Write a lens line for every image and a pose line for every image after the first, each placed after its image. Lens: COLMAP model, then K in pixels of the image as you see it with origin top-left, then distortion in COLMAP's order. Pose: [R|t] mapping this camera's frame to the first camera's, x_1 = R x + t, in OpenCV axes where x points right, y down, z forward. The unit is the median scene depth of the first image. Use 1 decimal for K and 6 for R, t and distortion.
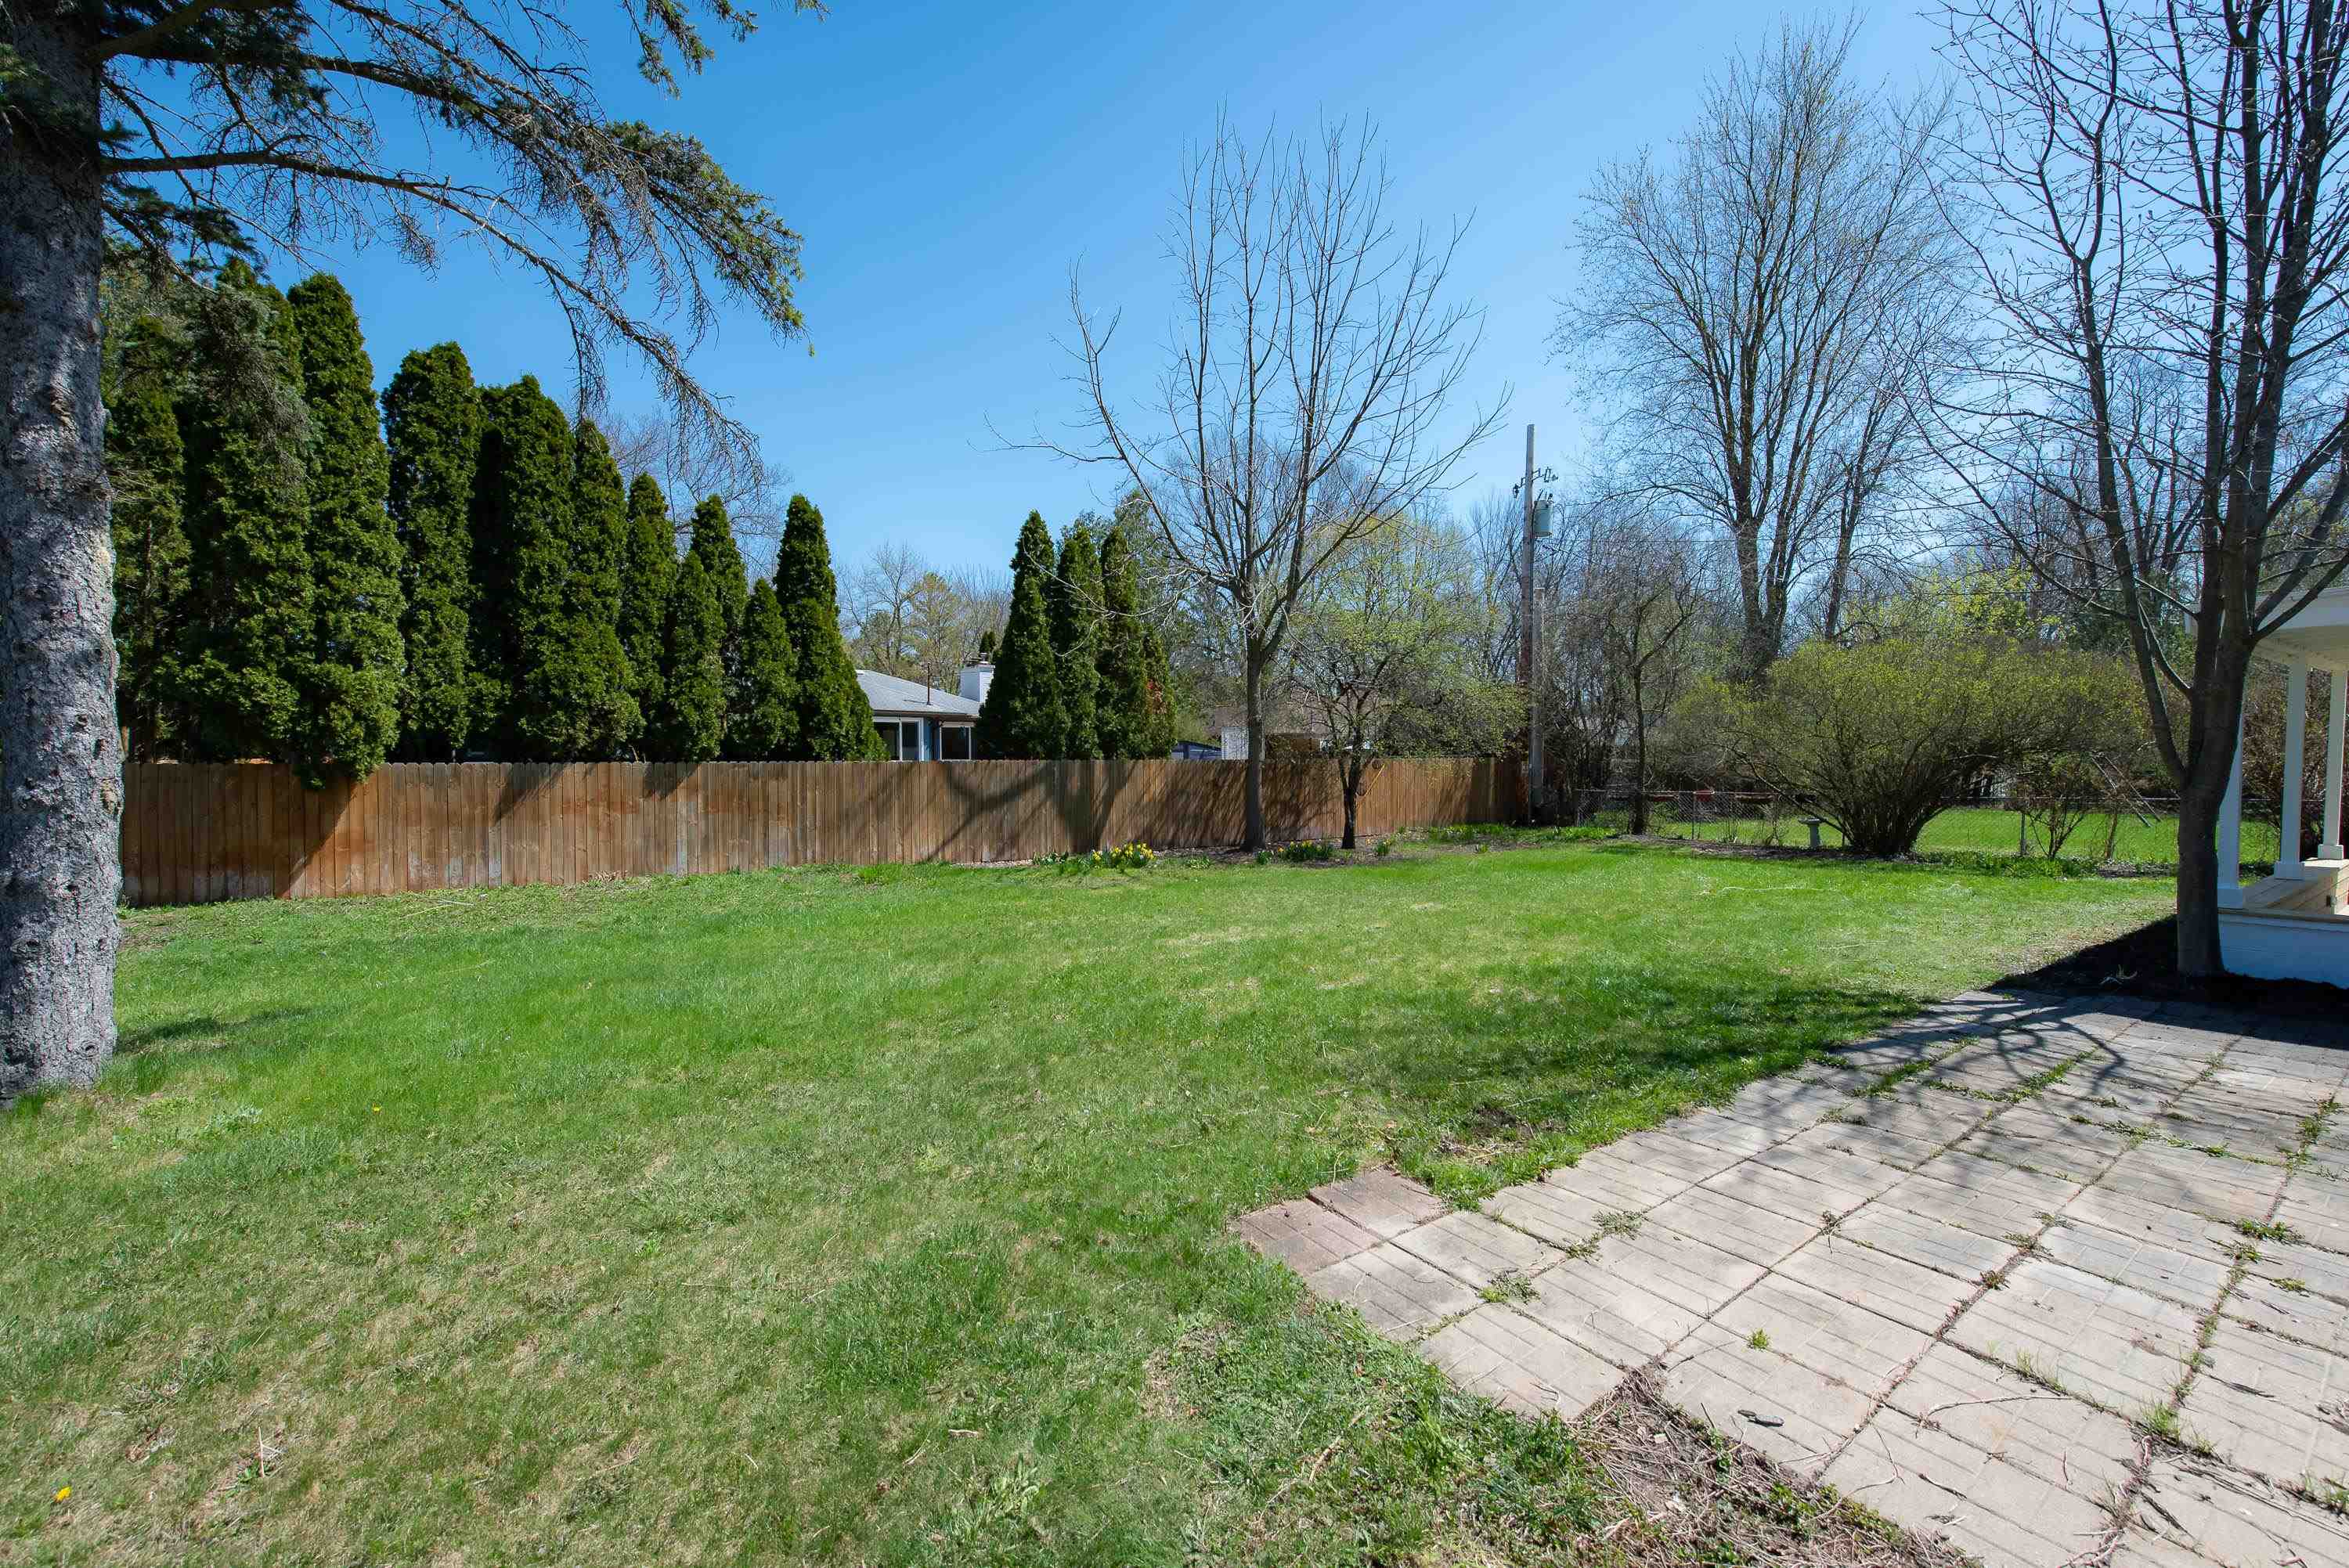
lens RADIAL K [[923.8, 0, 1181.6], [0, 923.8, 800.6], [0, 0, 1]] dist [-0.002406, -0.000065]
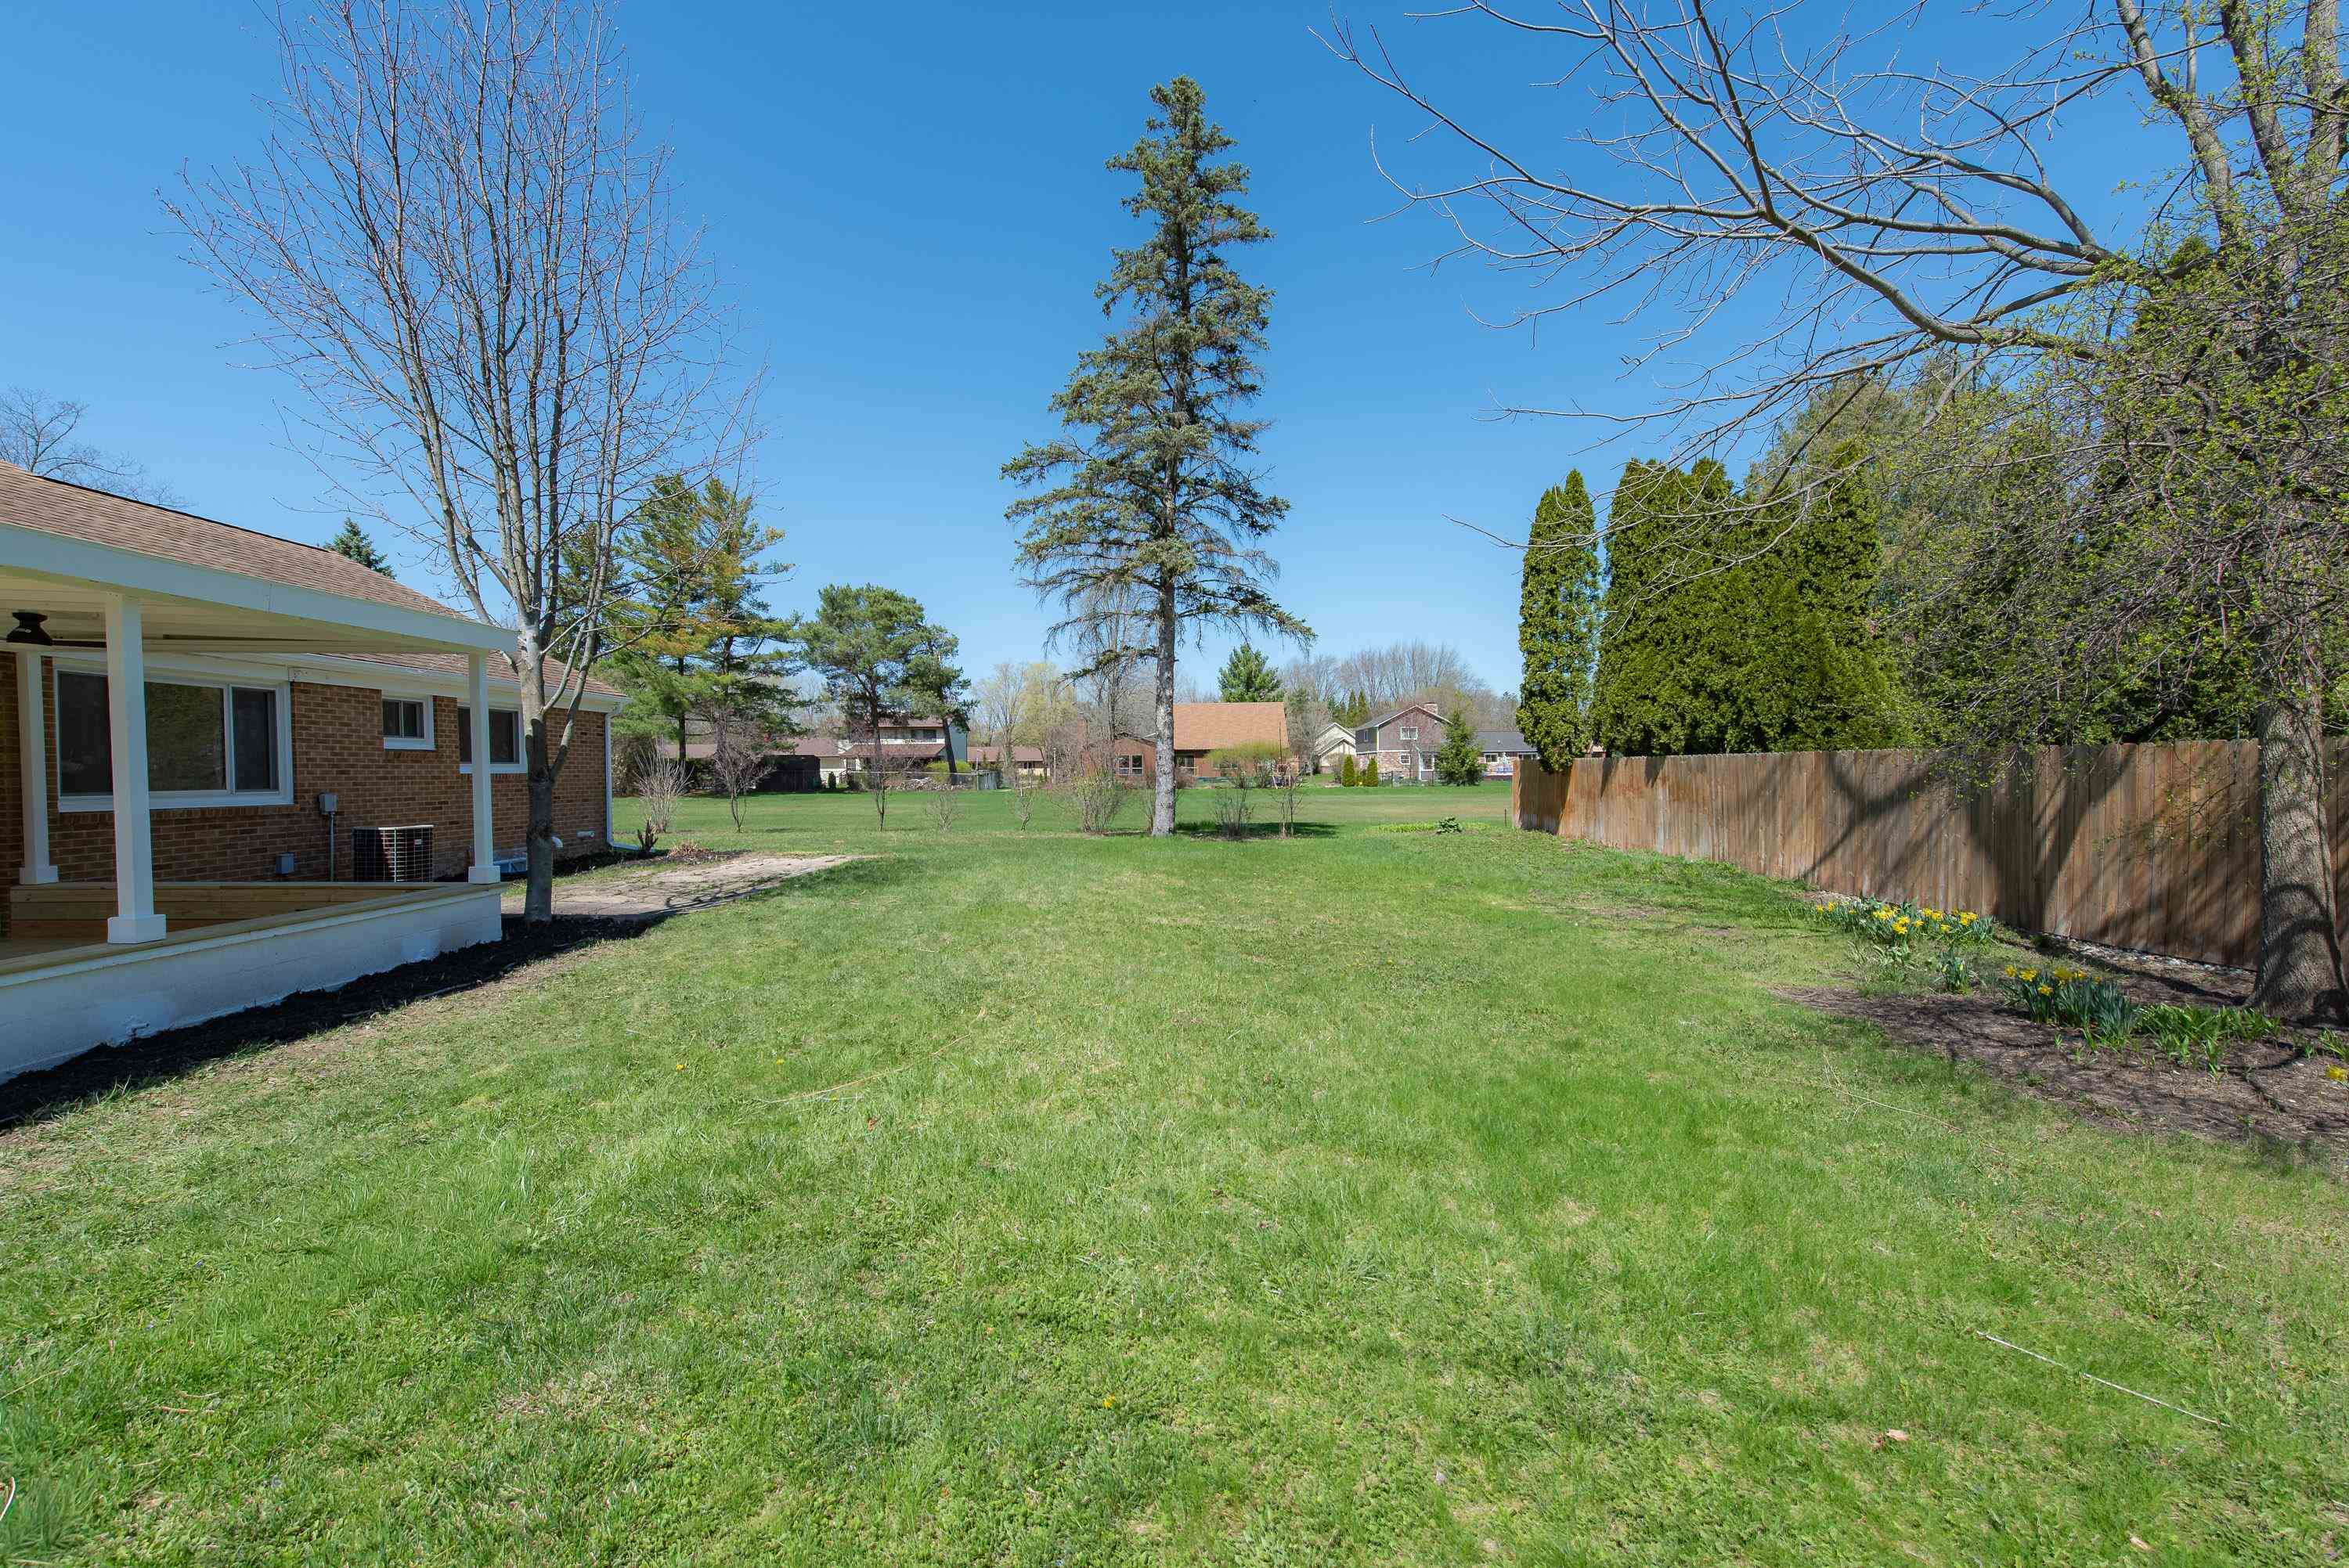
lens RADIAL K [[923.8, 0, 1181.6], [0, 923.8, 800.6], [0, 0, 1]] dist [-0.002406, -0.000065]
pose [[-0.553903, 0.033218, -0.831918, 0.775814], [-0.024841, 0.998100, 0.056393, -0.036781], [0.832210, 0.051902, -0.552025, 1.158665]]
